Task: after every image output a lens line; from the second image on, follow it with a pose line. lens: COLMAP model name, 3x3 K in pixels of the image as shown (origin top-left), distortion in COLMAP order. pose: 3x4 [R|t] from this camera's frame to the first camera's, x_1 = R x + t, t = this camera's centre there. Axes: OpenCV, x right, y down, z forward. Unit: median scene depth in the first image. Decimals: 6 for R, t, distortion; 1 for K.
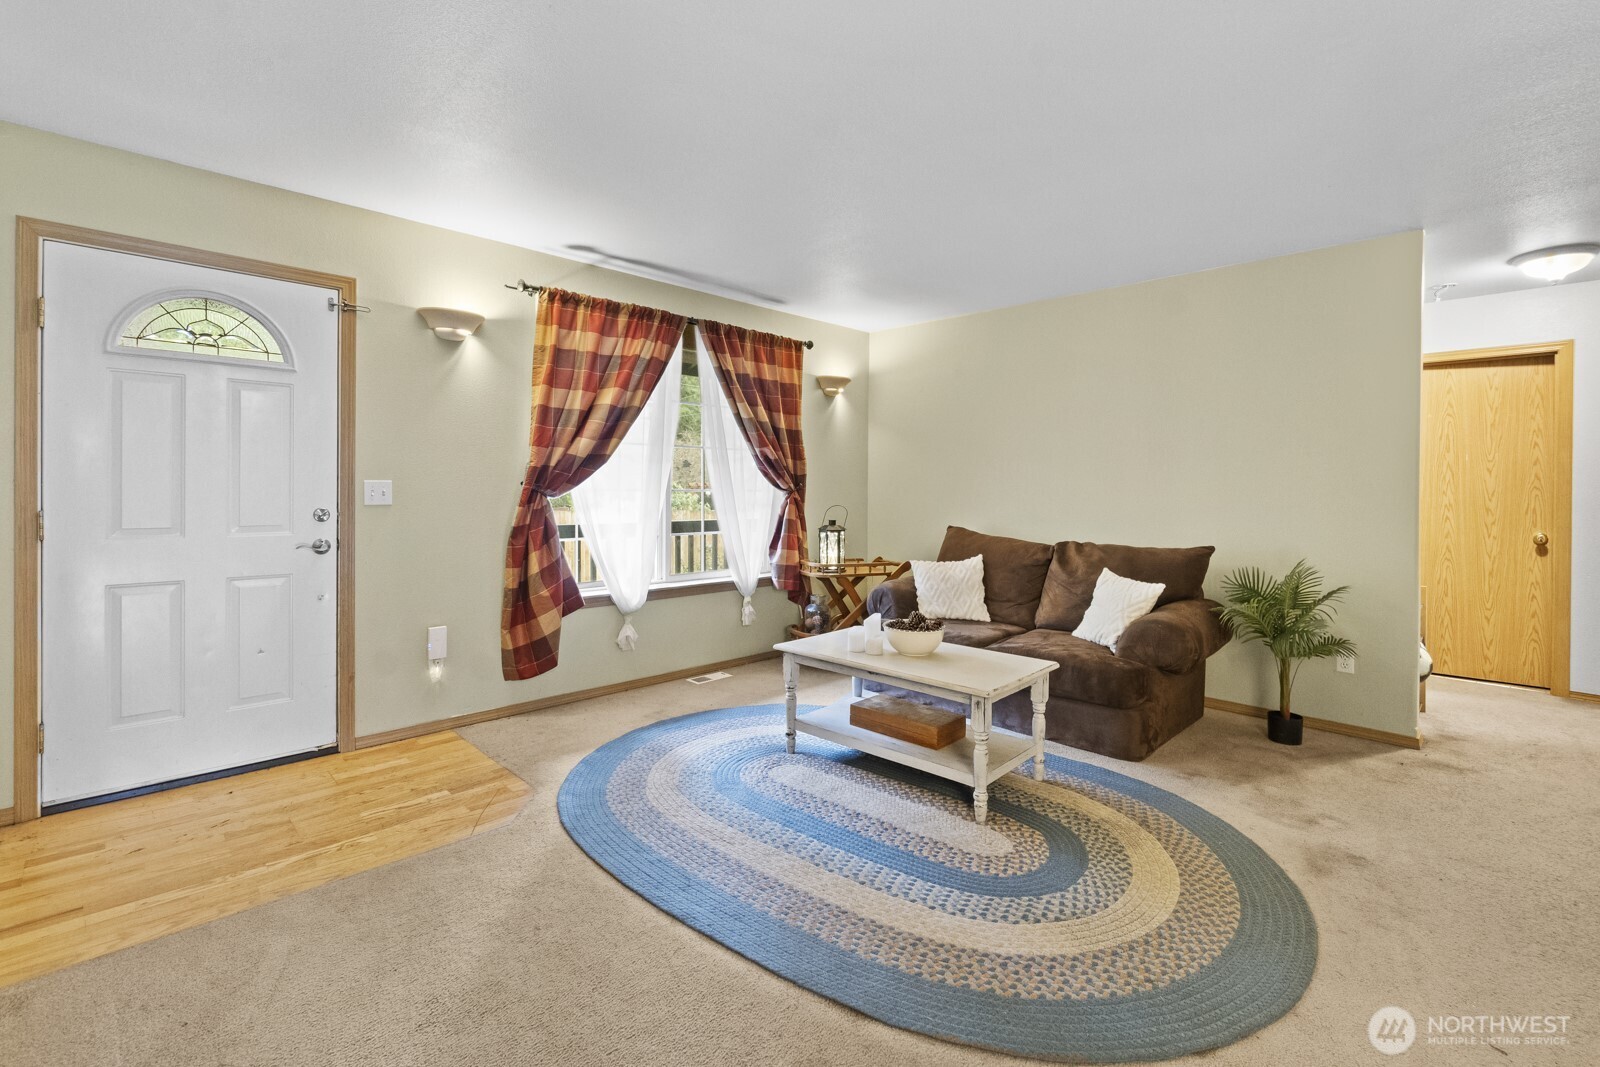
lens RADIAL K [[724.2, 0, 804.9], [0, 724.2, 524.8], [0, 0, 1]] dist [-0.001618, -0.000221]
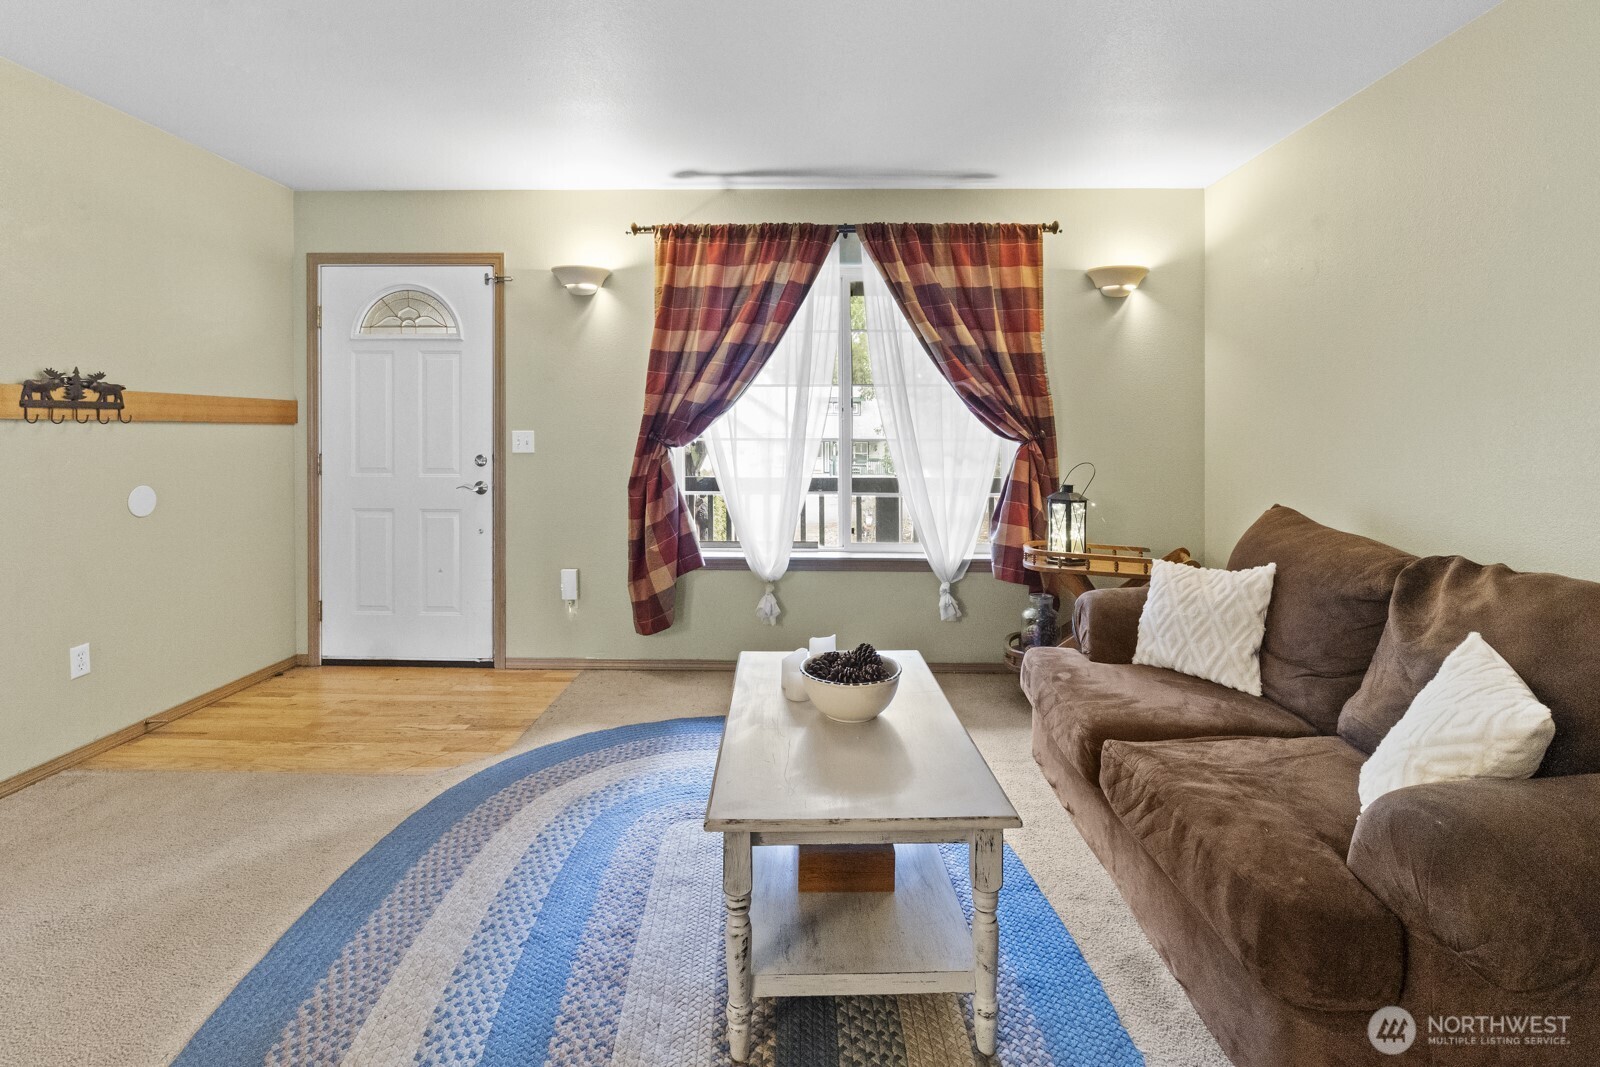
lens RADIAL K [[752.9, 0, 799.9], [0, 752.9, 463.9], [0, 0, 1]] dist [0.001592, 0.000216]
pose [[0.688293, 0.023859, -0.725040, 0.452826], [-0.035004, 0.999387, -0.000343, -0.020936], [0.724587, 0.025616, 0.688707, 0.428476]]
